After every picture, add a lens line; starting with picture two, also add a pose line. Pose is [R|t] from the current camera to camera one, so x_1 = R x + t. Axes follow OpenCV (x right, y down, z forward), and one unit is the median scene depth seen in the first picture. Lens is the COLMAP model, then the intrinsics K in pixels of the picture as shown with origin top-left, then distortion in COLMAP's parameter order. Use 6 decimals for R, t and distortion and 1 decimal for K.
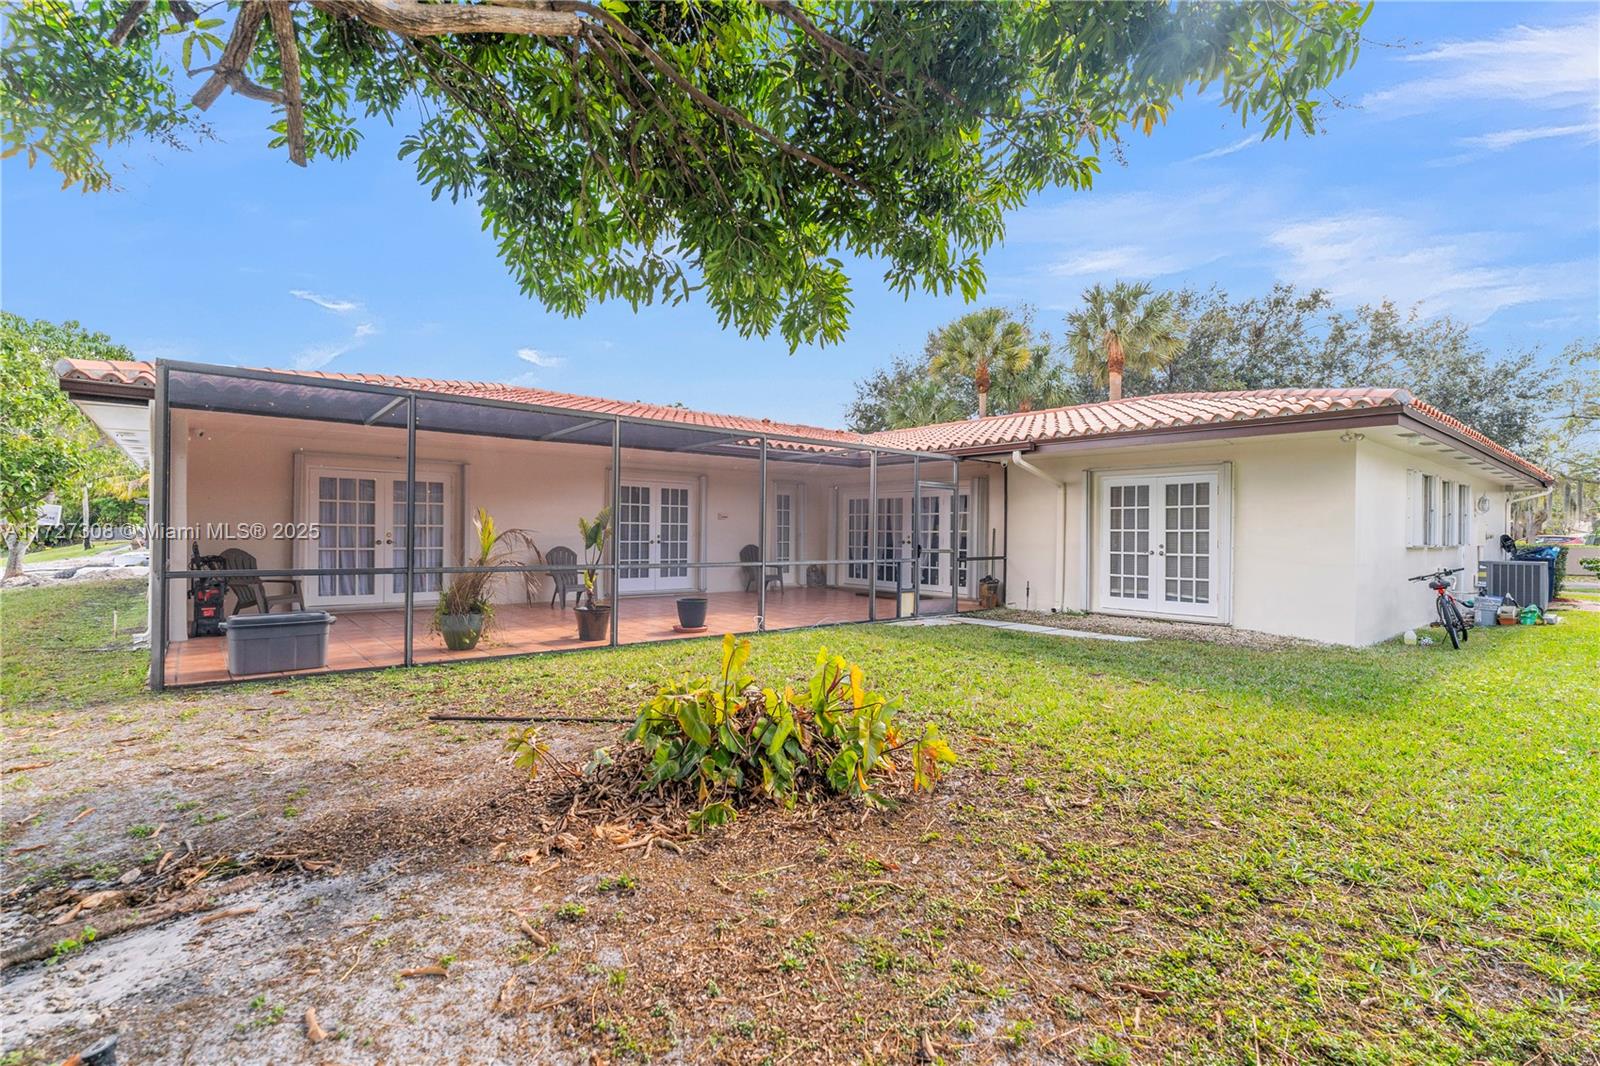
lens RADIAL K [[734.6, 0, 834.9], [0, 734.6, 529.5], [0, 0, 1]] dist [-0.002830, 0.000055]
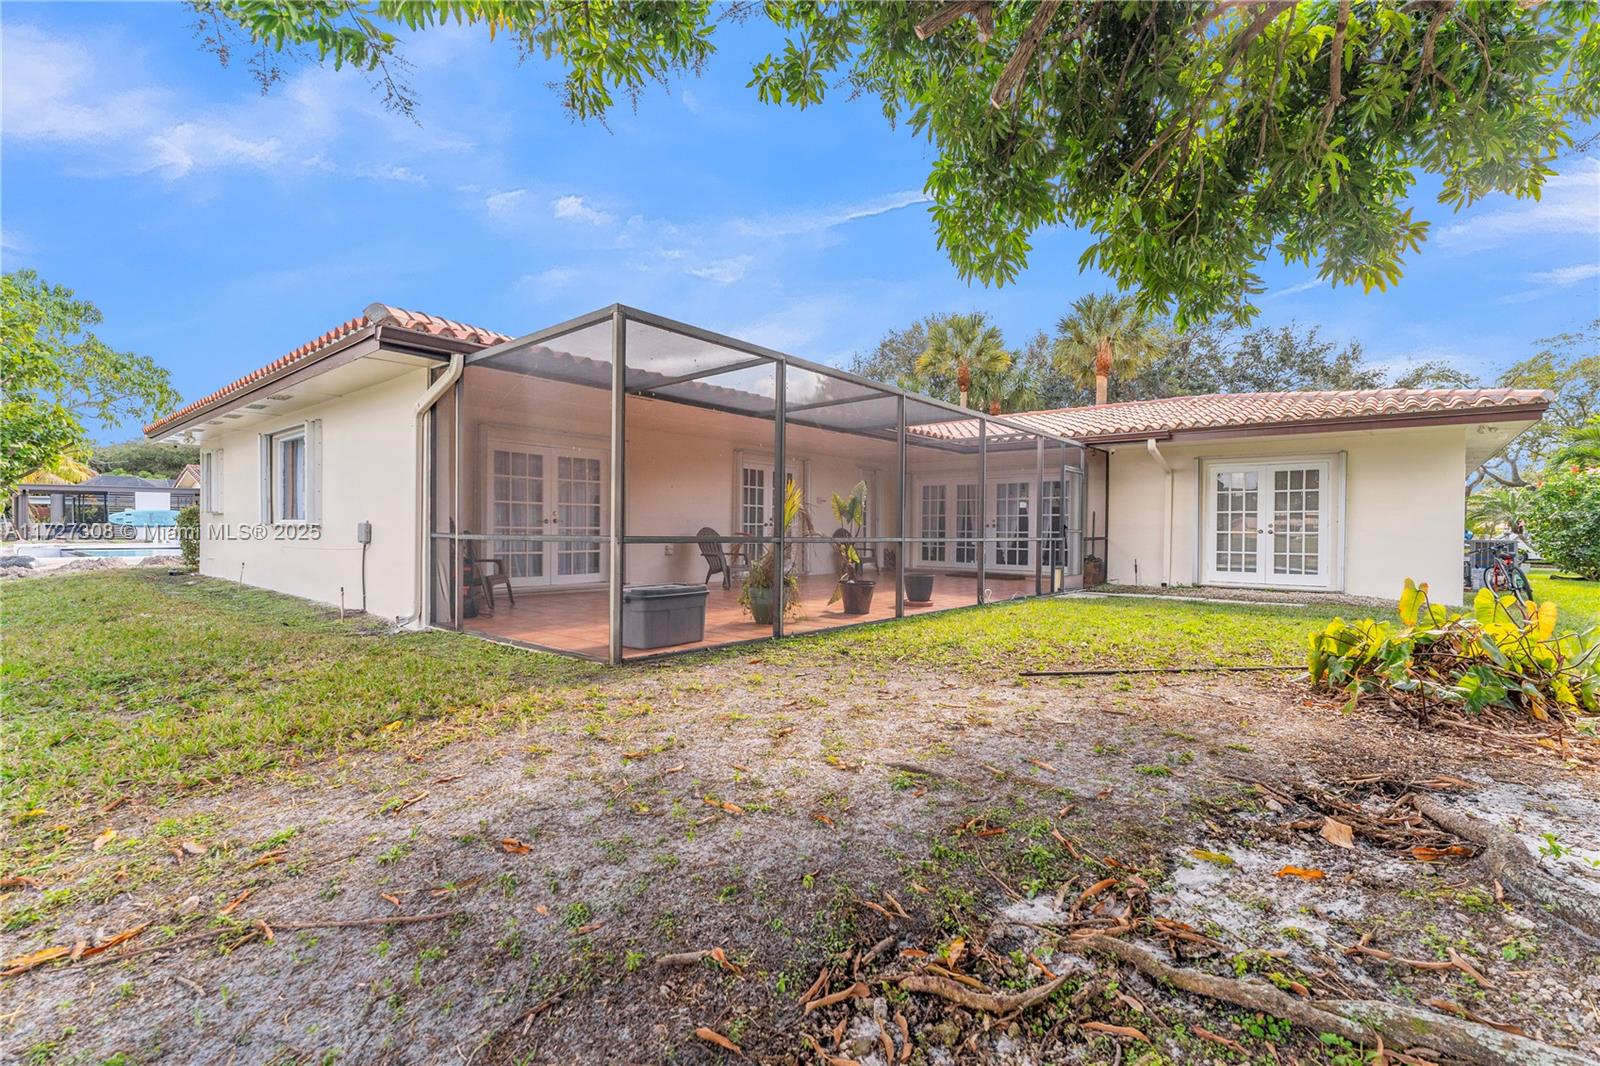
lens RADIAL K [[701.9, 0, 814.1], [0, 701.9, 542.1], [0, 0, 1]] dist [0.000923, 0.000366]
pose [[0.986217, -0.002981, 0.165429, -0.415319], [-0.000868, 0.999731, 0.023190, 0.022563], [-0.165453, -0.023014, 0.985949, 0.042573]]
